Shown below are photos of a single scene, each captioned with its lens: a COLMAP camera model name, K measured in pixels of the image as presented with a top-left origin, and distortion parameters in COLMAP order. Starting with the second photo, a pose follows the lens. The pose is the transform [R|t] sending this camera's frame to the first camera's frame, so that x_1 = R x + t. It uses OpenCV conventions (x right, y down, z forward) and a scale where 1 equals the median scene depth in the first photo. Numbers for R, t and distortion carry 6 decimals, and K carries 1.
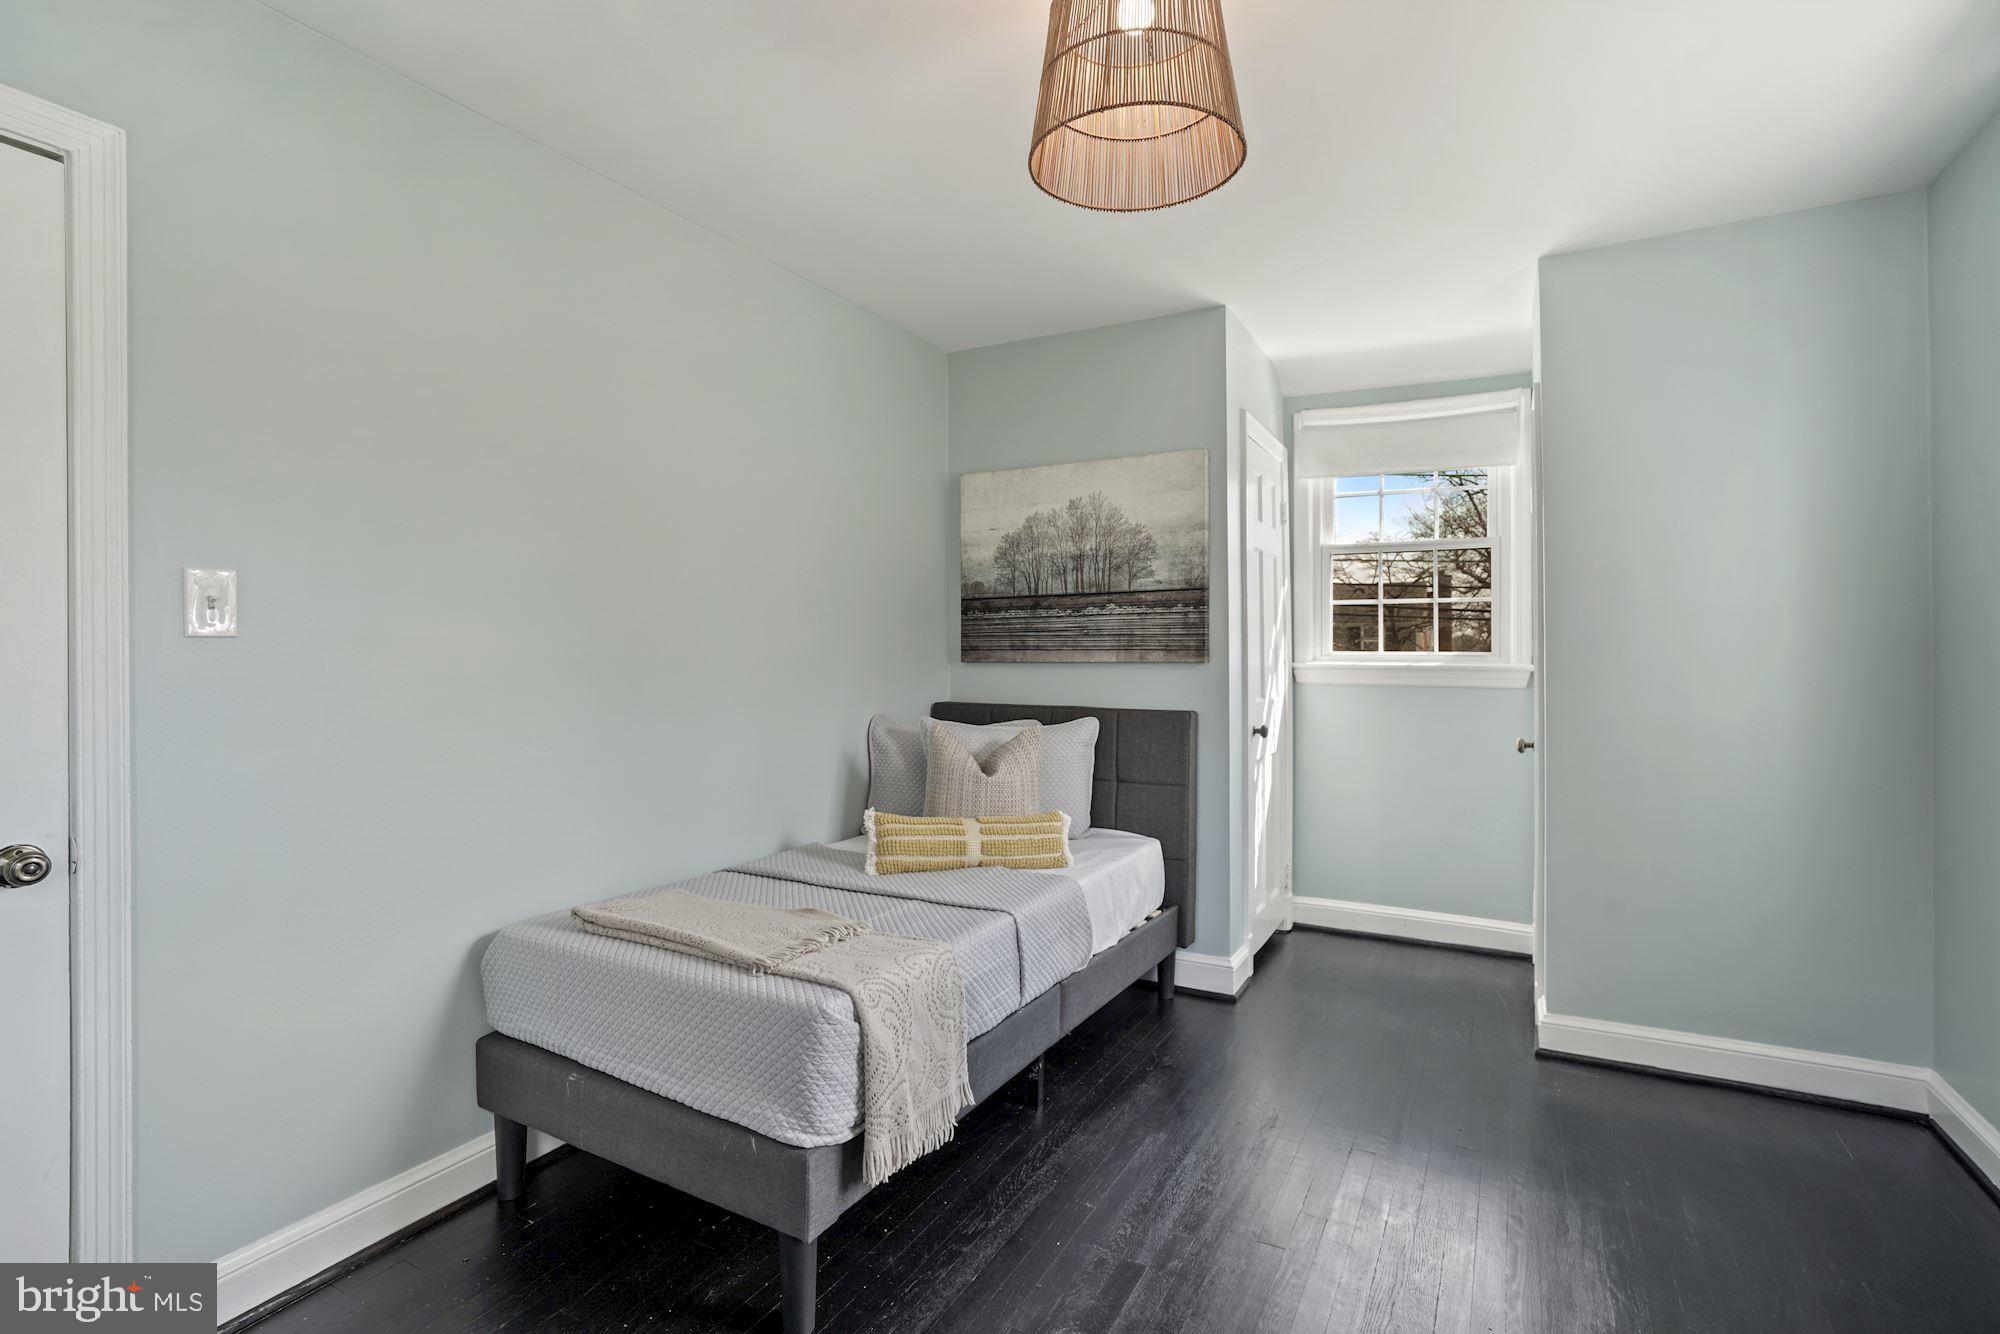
lens RADIAL K [[961.5, 0, 1002.5], [0, 961.5, 661.0], [0, 0, 1]] dist [-0.014627, 0.009493]
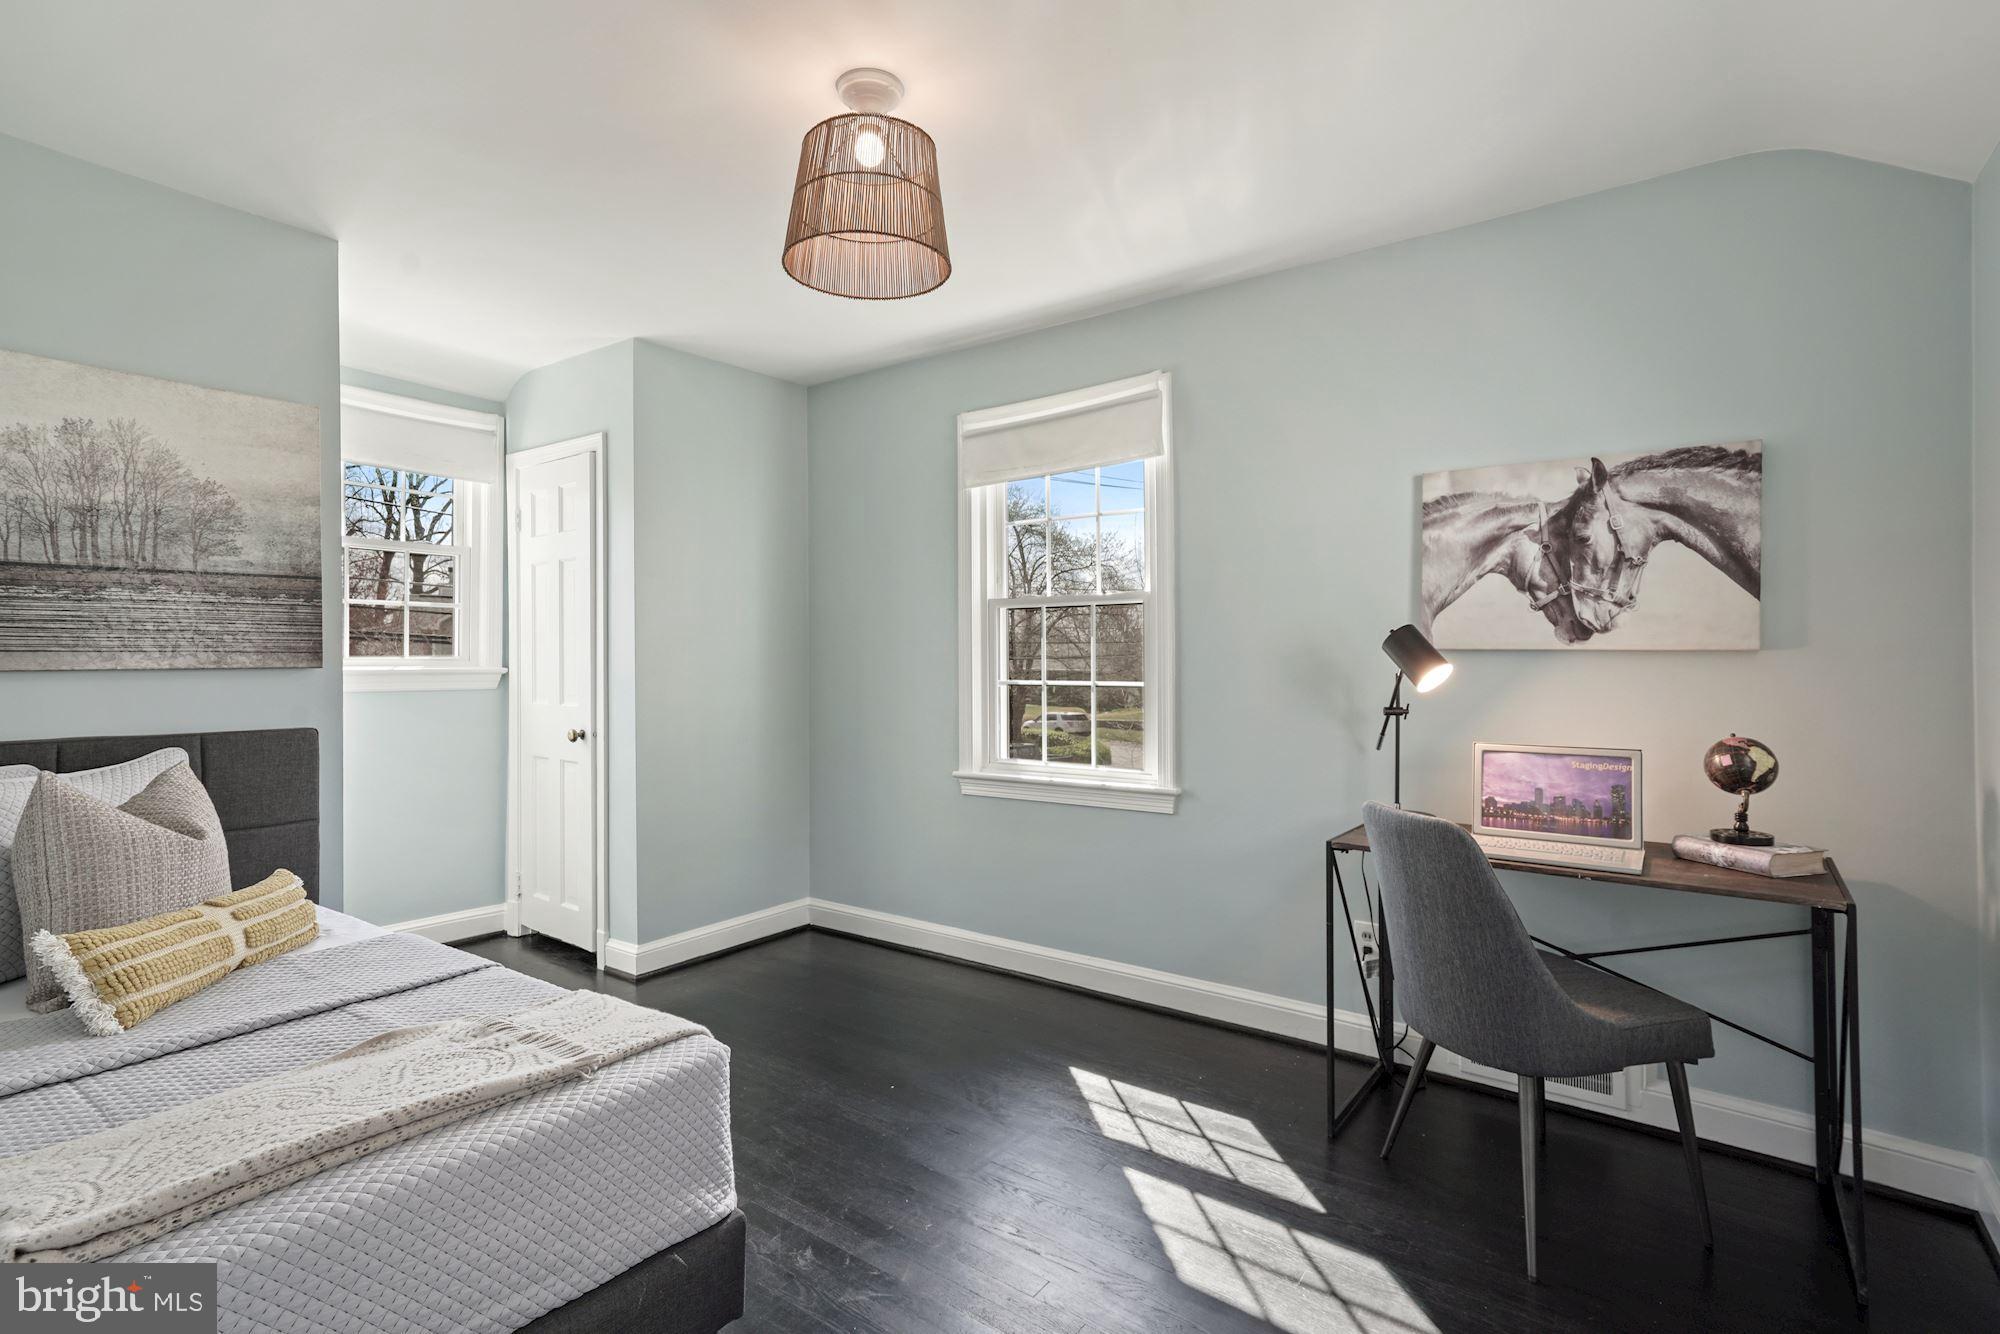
lens RADIAL K [[961.5, 0, 996.7], [0, 961.5, 669.5], [0, 0, 1]] dist [-0.014627, 0.009493]
pose [[0.126804, -0.009834, 0.991879, -0.512318], [0.010560, 0.999908, 0.008564, 0.001912], [-0.991872, 0.009388, 0.126896, 0.313858]]
